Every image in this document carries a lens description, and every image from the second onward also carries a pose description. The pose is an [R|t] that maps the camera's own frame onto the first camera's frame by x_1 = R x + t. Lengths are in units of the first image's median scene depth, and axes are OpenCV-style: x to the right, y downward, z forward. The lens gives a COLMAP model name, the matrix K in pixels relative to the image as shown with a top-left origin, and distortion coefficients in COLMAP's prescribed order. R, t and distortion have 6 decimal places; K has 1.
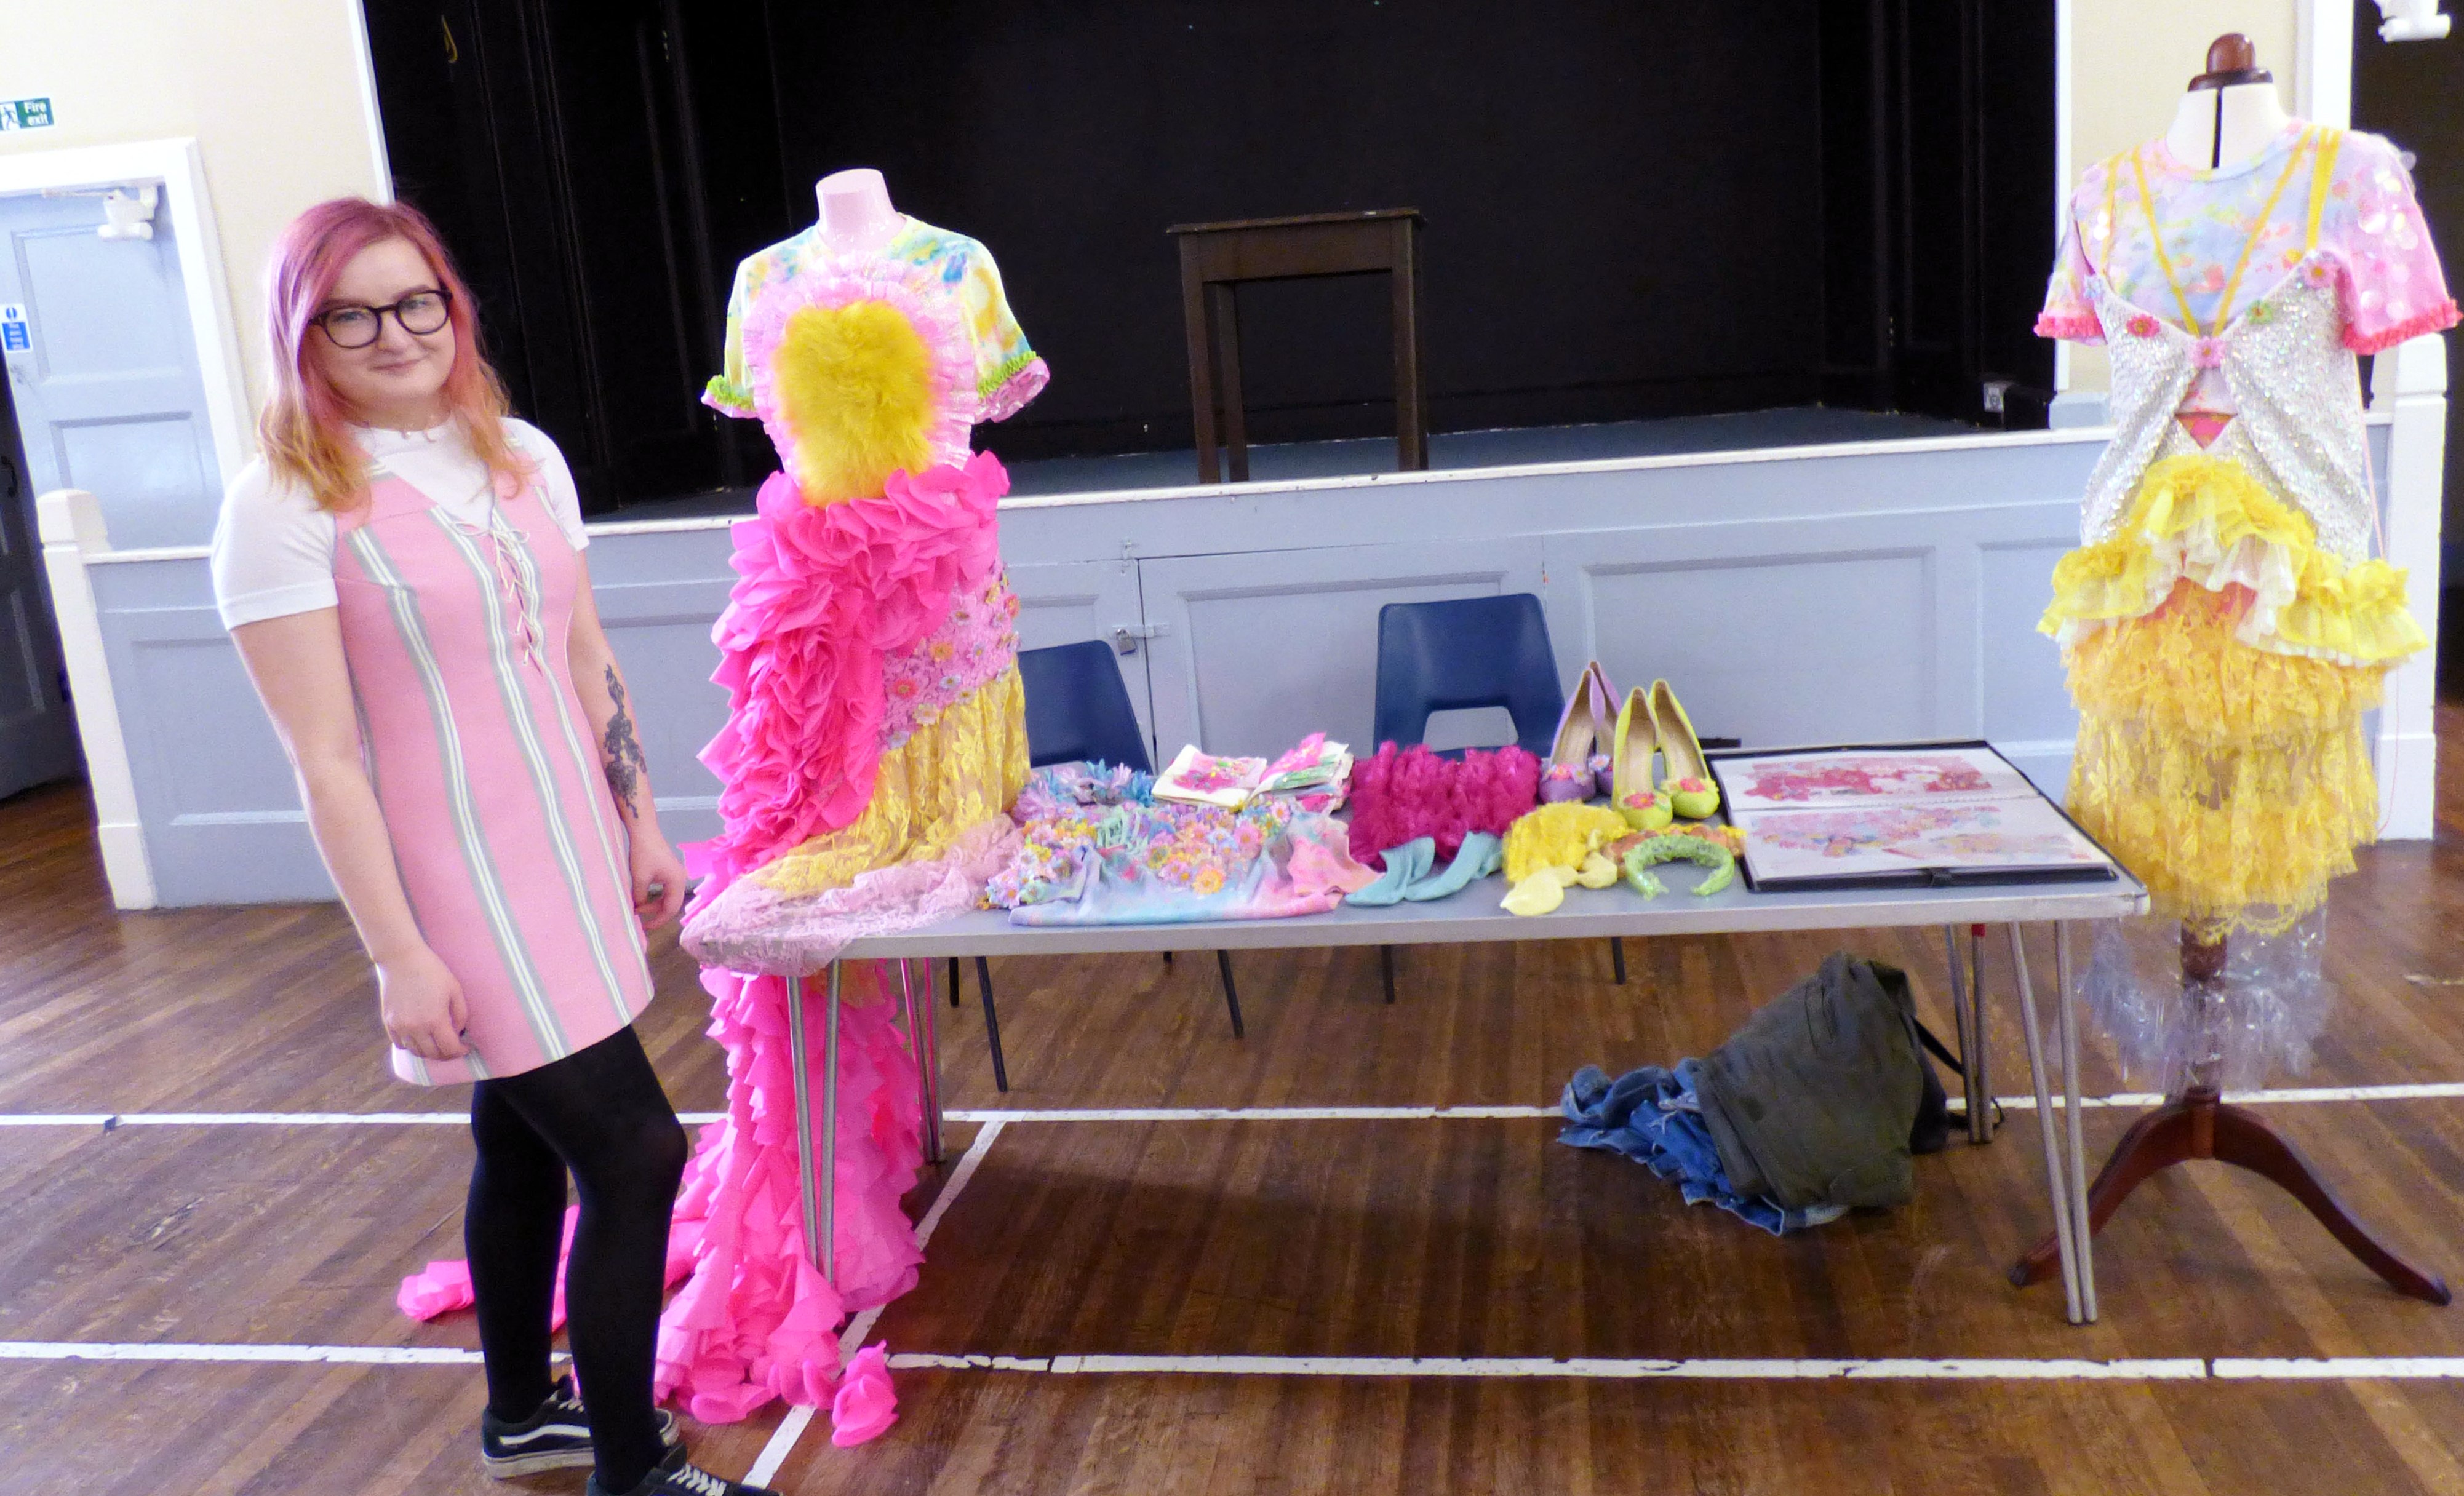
lens RADIAL K [[1866.9, 0, 1230.3], [0, 1866.9, 725.7], [0, 0, 1]] dist [-0.015310, -0.013373]
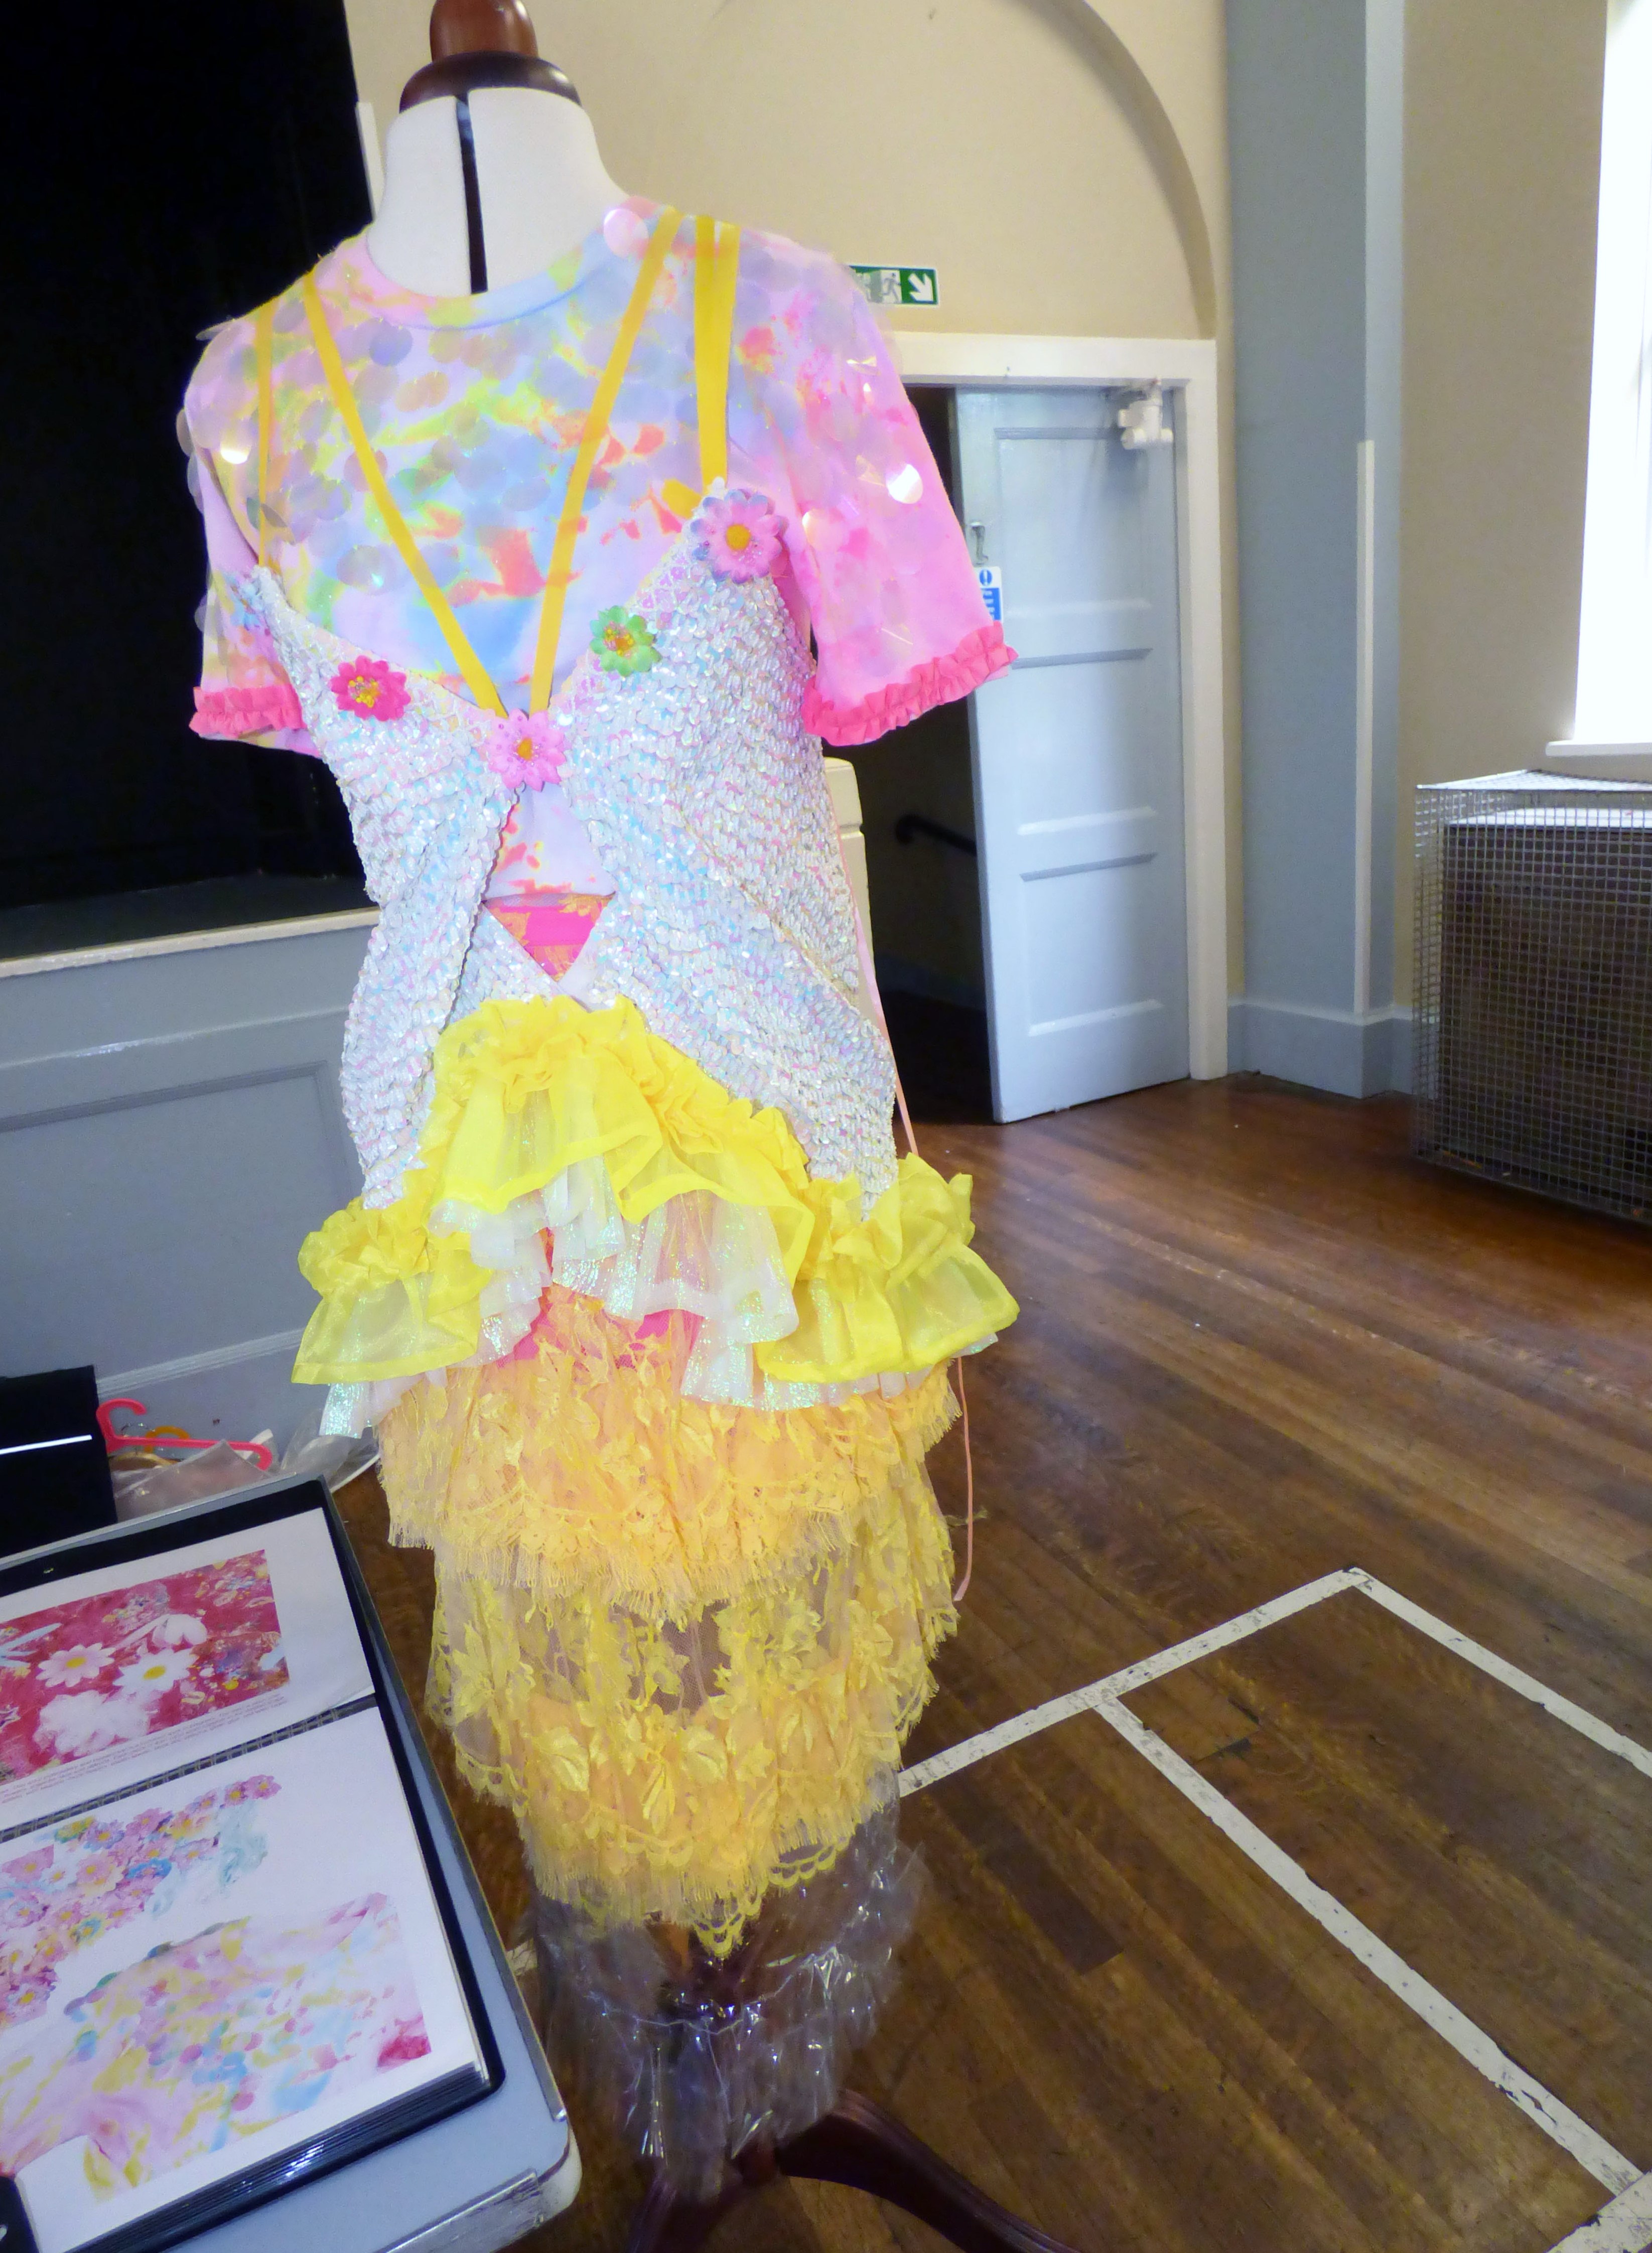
lens RADIAL K [[1425.4, 0, 818.7], [0, 1425.4, 1126.8], [0, 0, 1]] dist [0.007618, -0.000846]
pose [[0.825625, -0.147027, 0.544726, 0.390627], [0.136882, 0.988804, 0.059420, -0.126981], [-0.547363, 0.025505, 0.836507, 0.693229]]
